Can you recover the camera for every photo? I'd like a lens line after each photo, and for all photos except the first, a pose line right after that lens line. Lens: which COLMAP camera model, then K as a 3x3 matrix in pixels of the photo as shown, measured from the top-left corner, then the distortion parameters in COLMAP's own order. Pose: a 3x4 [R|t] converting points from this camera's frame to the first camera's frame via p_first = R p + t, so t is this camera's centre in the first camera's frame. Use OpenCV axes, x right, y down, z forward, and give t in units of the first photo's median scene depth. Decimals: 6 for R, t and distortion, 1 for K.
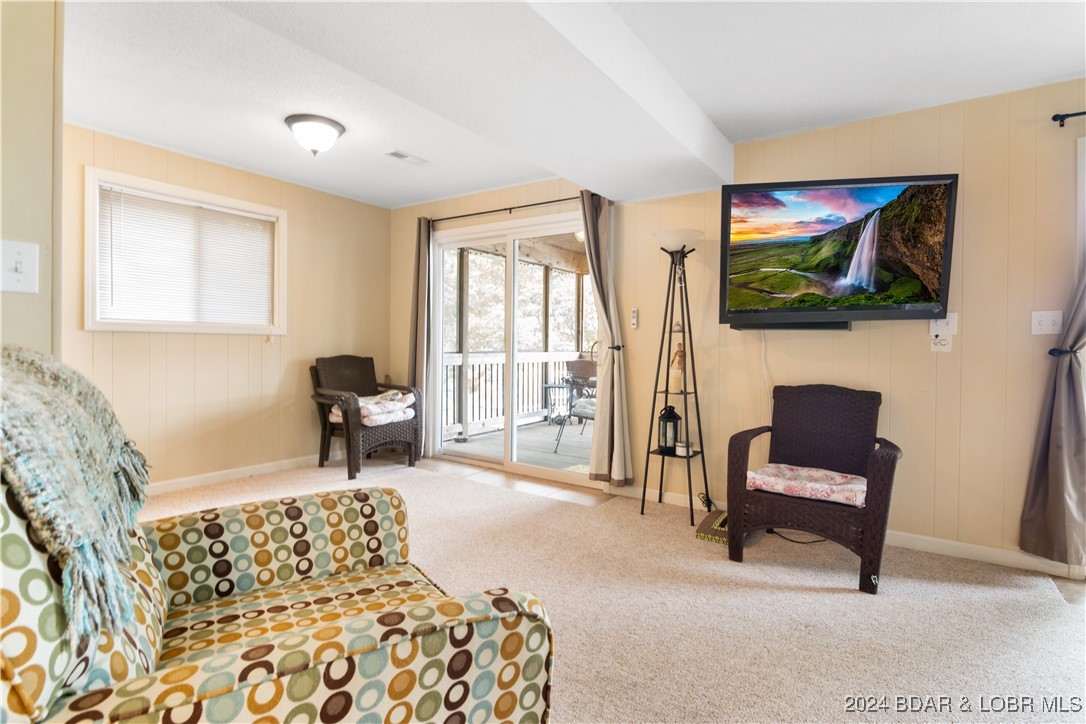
lens RADIAL K [[539.6, 0, 533.7], [0, 539.6, 351.9], [0, 0, 1]] dist [-0.004203, -0.005544]
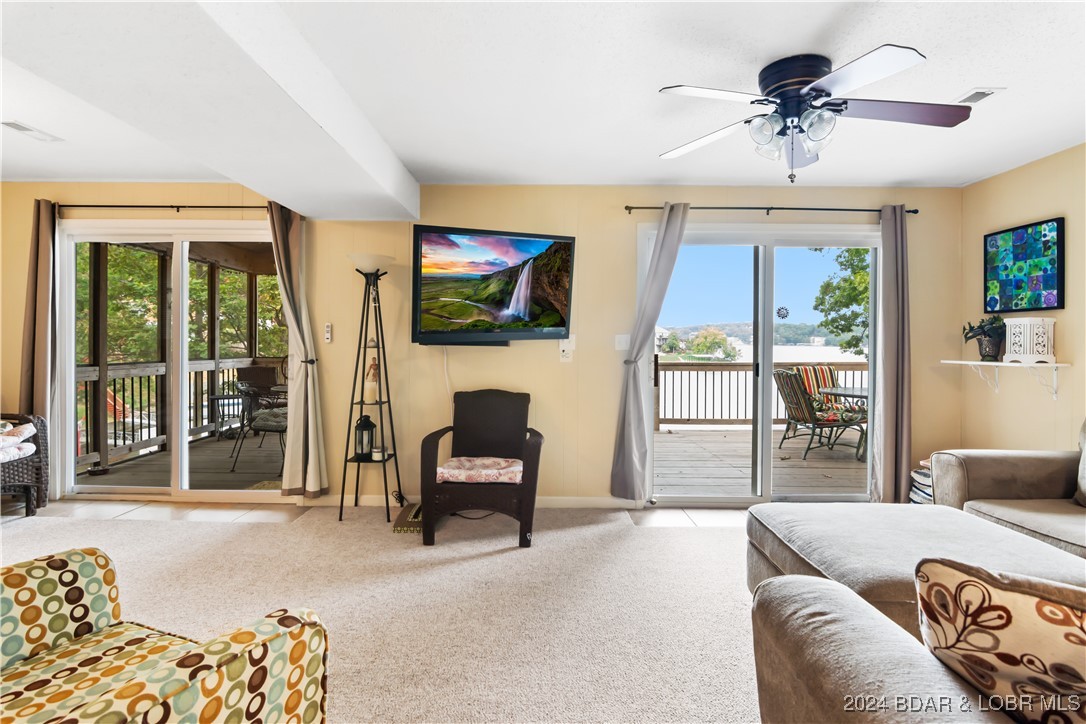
lens RADIAL K [[534.7, 0, 540.8], [0, 534.7, 345.6], [0, 0, 1]] dist [-0.002240, -0.005821]
pose [[0.821652, -0.009734, 0.569906, -0.071612], [0.010323, 0.999944, 0.002197, -0.040552], [-0.569896, 0.004078, 0.821707, -0.085516]]
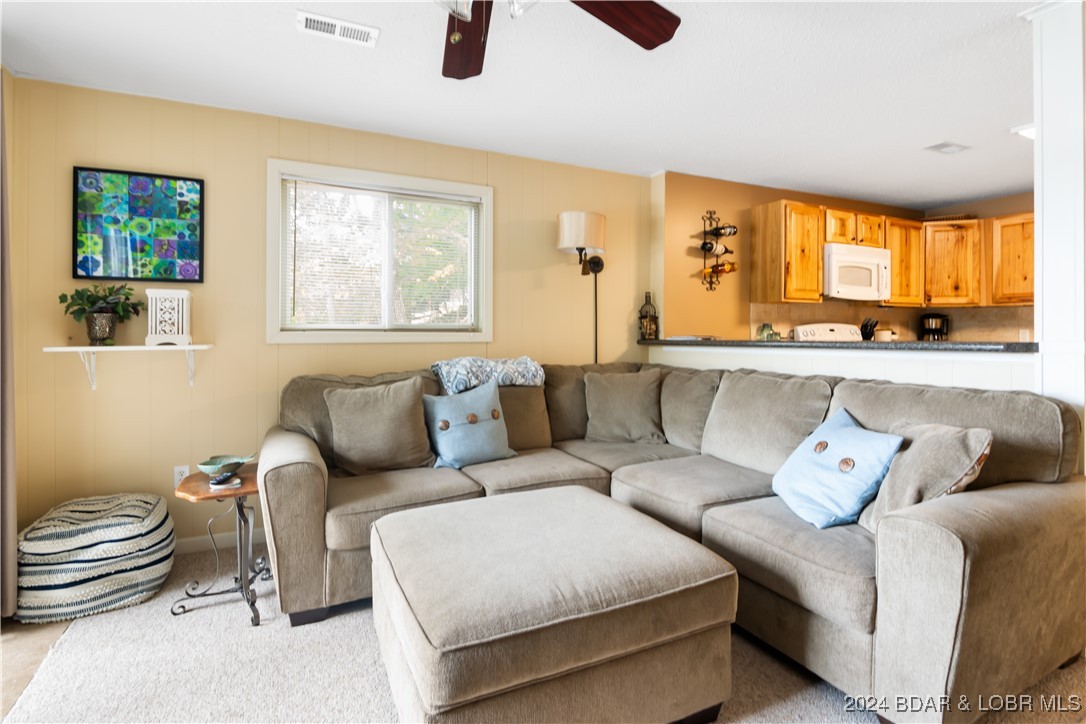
lens RADIAL K [[542.2, 0, 543.0], [0, 542.2, 328.5], [0, 0, 1]] dist [-0.008996, -0.001515]
pose [[-0.878561, -0.012377, 0.477469, 0.325103], [-0.004883, 0.999845, 0.016935, -0.039092], [-0.477604, 0.012547, -0.878485, 0.625215]]
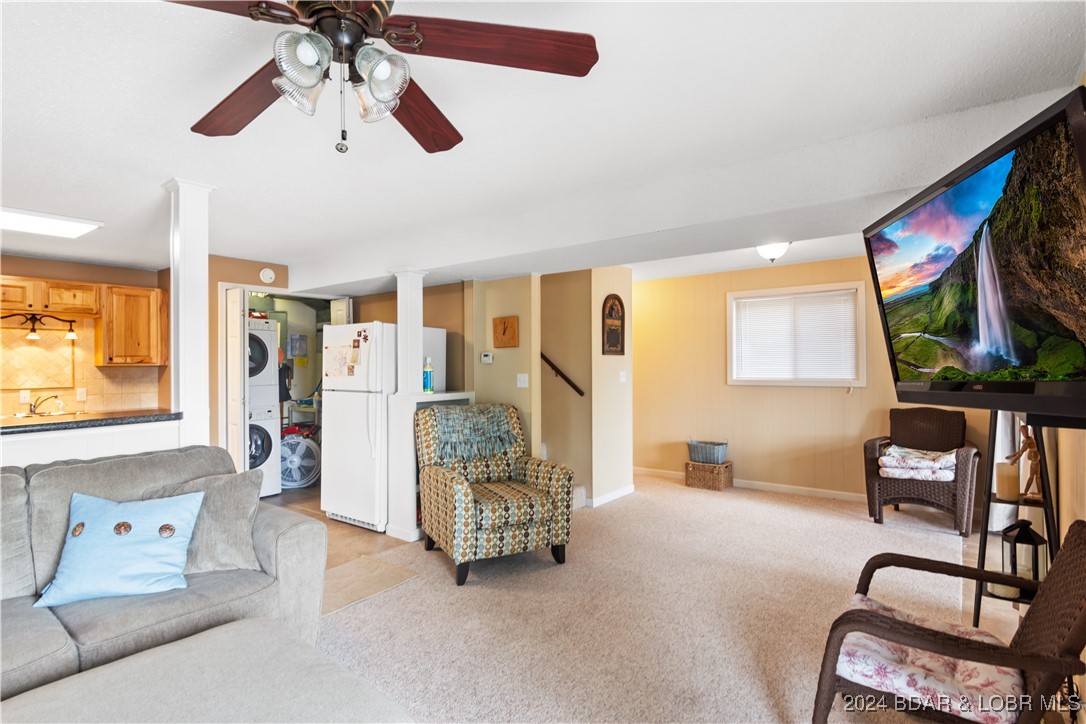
lens RADIAL K [[544.9, 0, 536.7], [0, 544.9, 356.0], [0, 0, 1]] dist [-0.006012, -0.001012]
pose [[-0.043405, -0.024993, -0.998745, 0.974304], [-0.004831, 0.999681, -0.024806, -0.085689], [0.999046, 0.003748, -0.043512, 0.441346]]
